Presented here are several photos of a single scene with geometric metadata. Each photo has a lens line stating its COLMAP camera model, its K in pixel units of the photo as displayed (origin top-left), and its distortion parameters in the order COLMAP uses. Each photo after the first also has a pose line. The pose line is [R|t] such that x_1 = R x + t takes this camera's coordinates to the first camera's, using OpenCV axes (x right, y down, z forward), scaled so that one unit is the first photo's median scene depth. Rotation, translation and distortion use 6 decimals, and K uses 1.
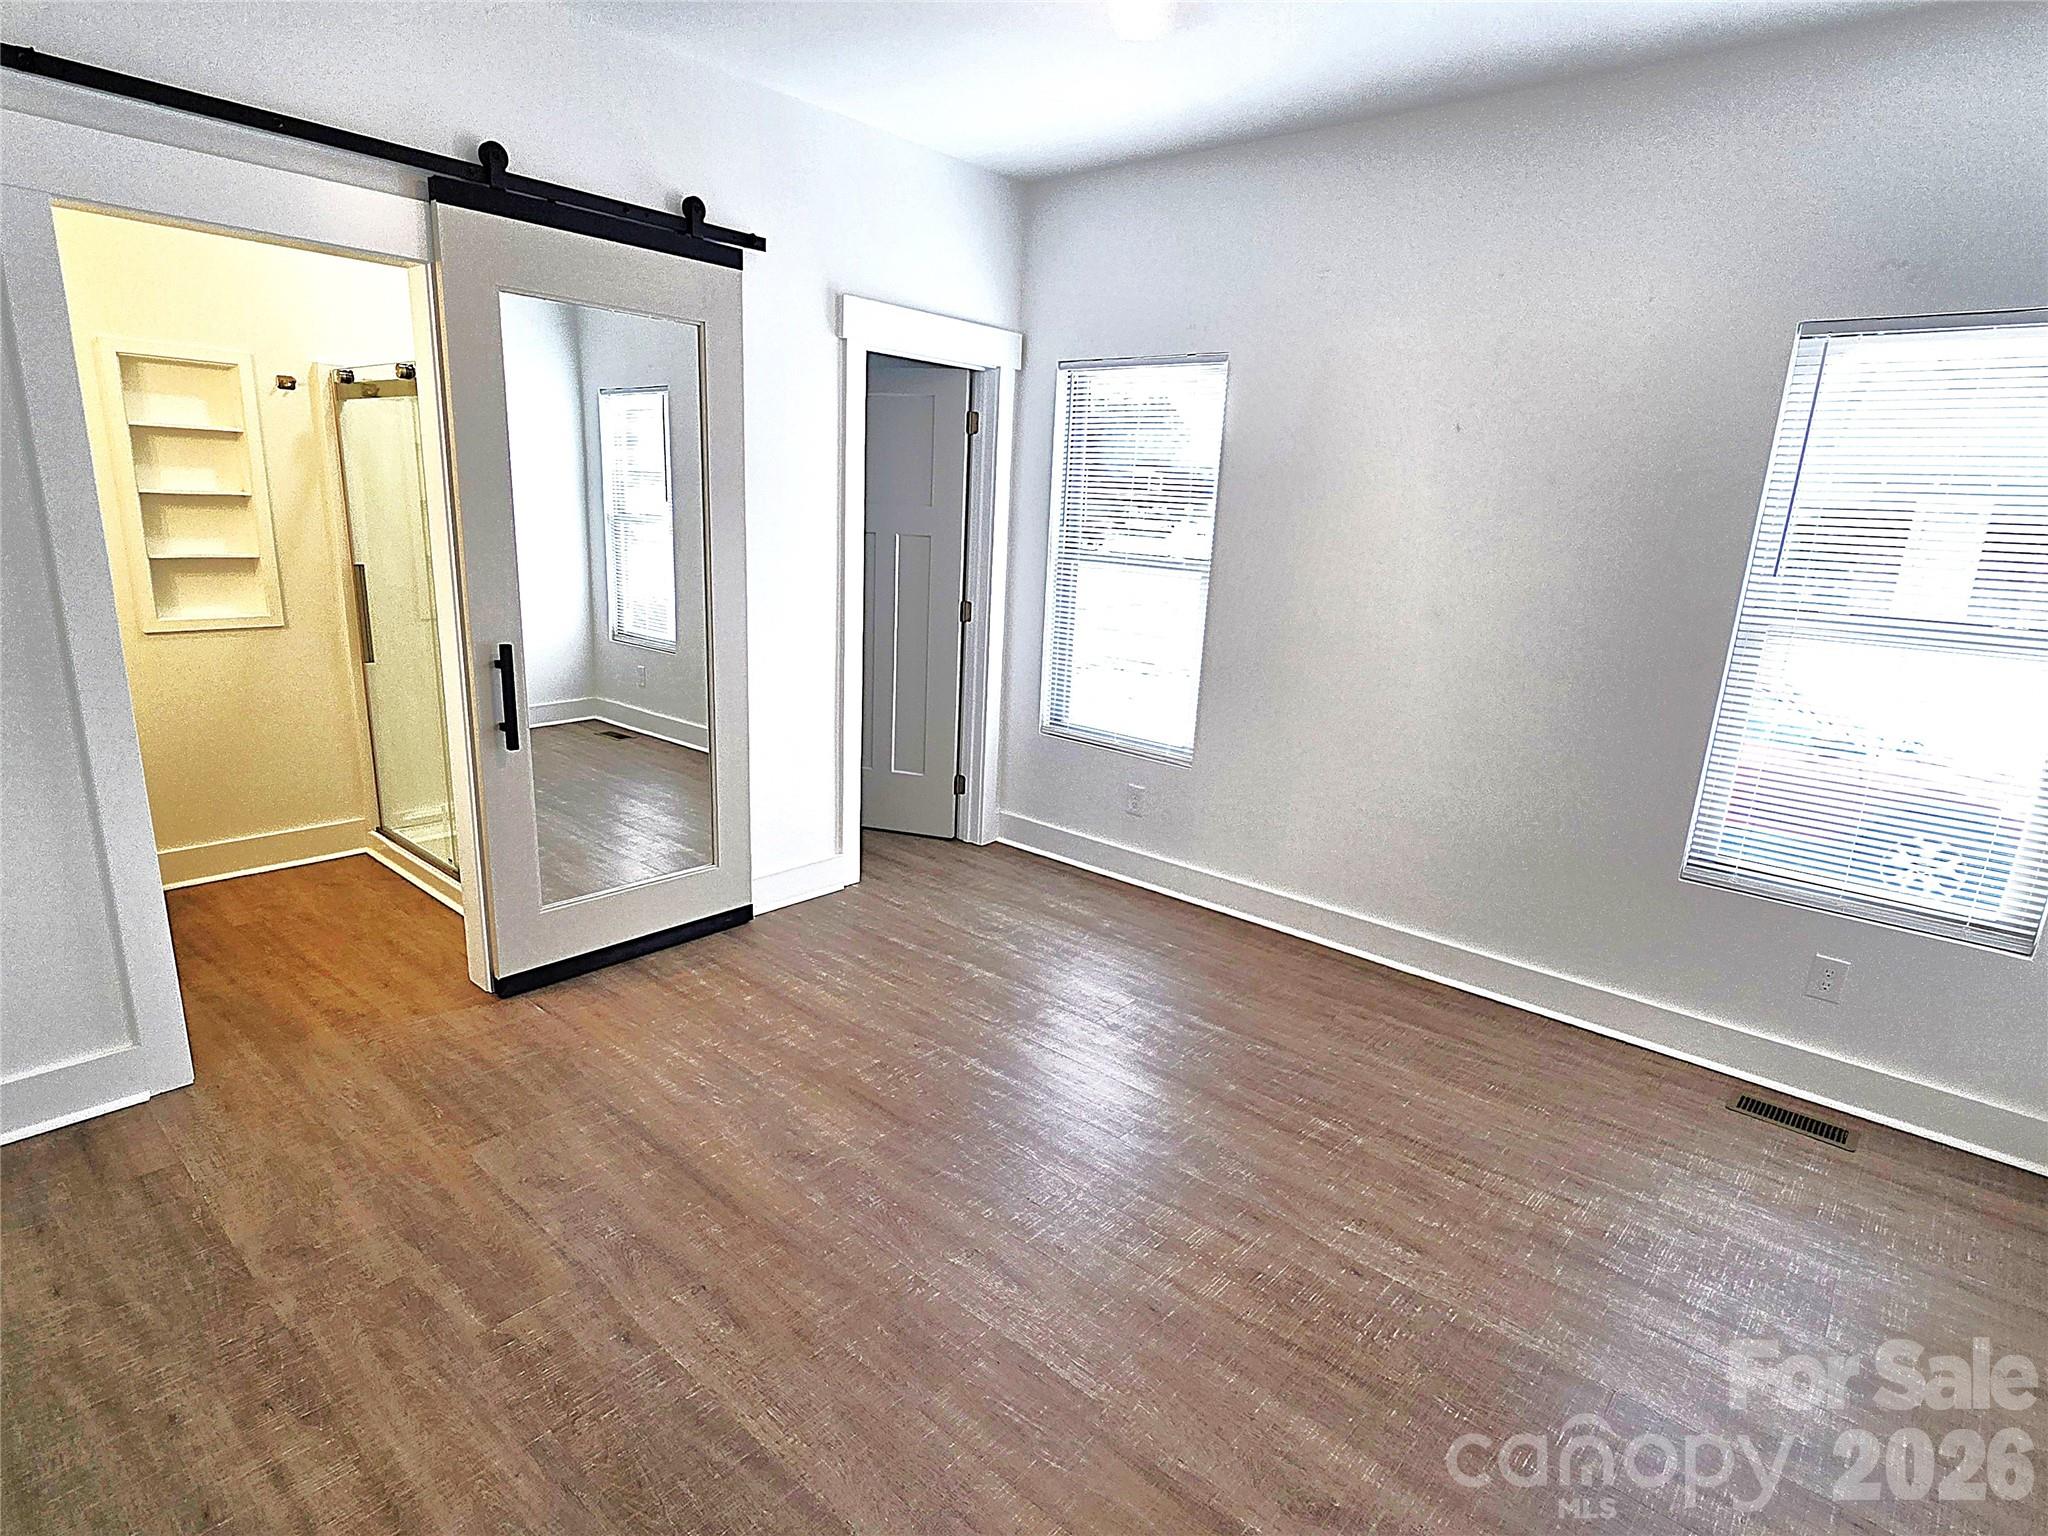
lens RADIAL K [[1076.2, 0, 1015.9], [0, 1076.2, 785.2], [0, 0, 1]] dist [-0.004274, -0.001080]
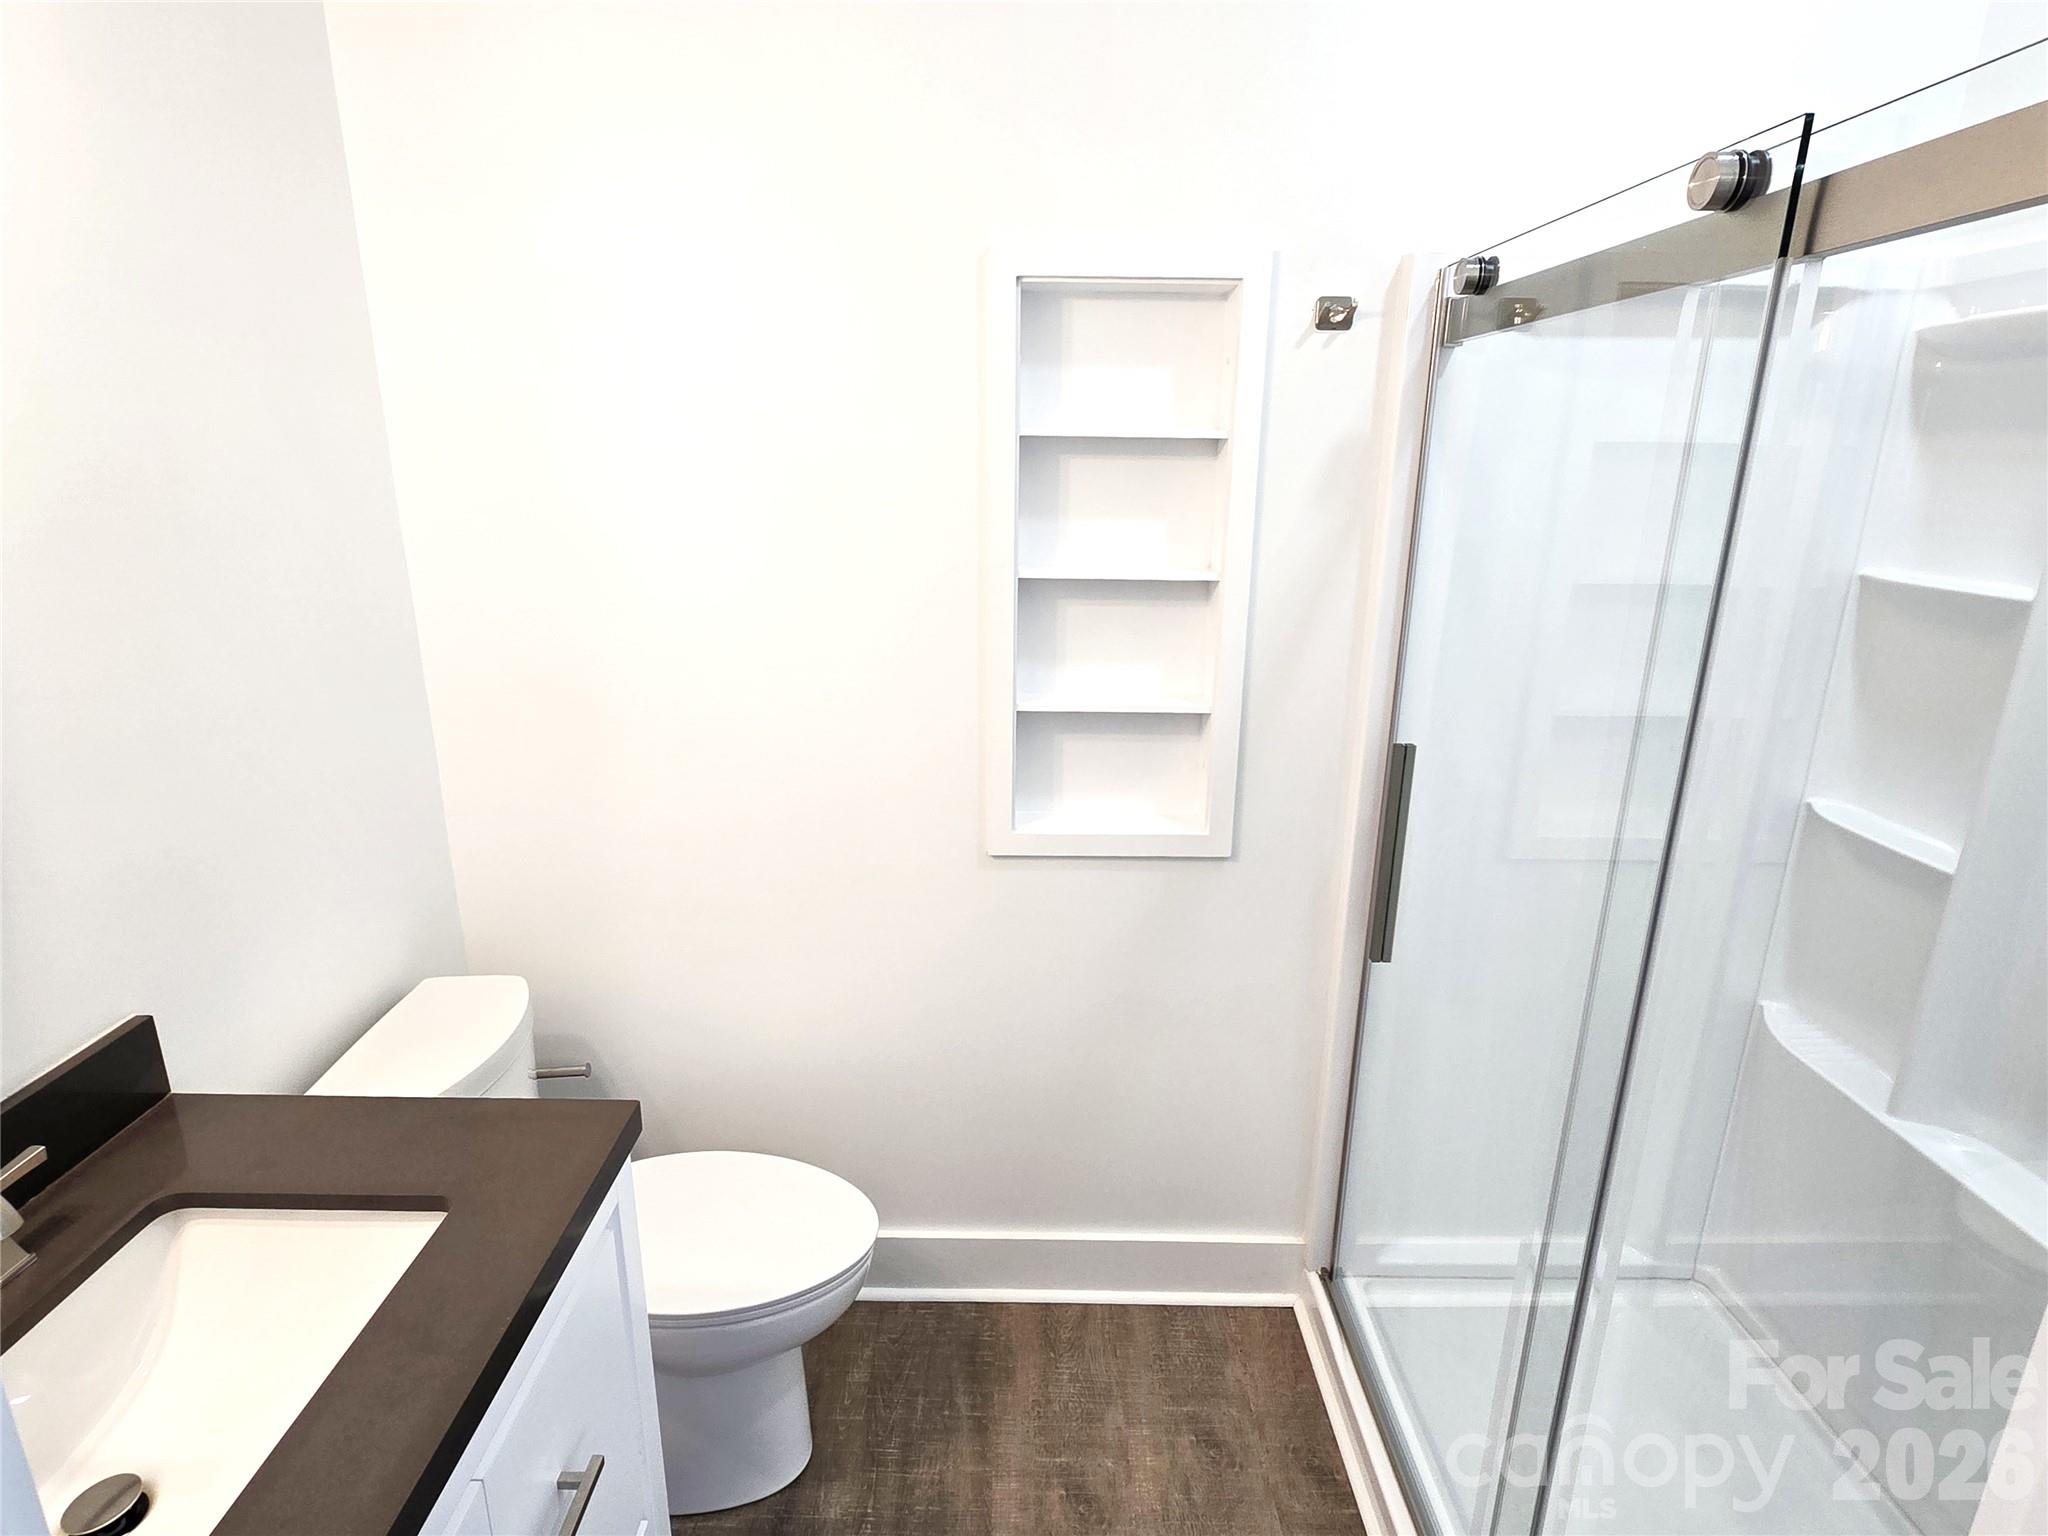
lens RADIAL K [[1076.2, 0, 1015.9], [0, 1076.2, 785.2], [0, 0, 1]] dist [-0.004274, -0.001080]
pose [[0.651322, 0.177412, -0.737770, -0.420066], [-0.176087, 0.981080, 0.080467, -0.206975], [0.738088, 0.077502, 0.670239, 0.642227]]
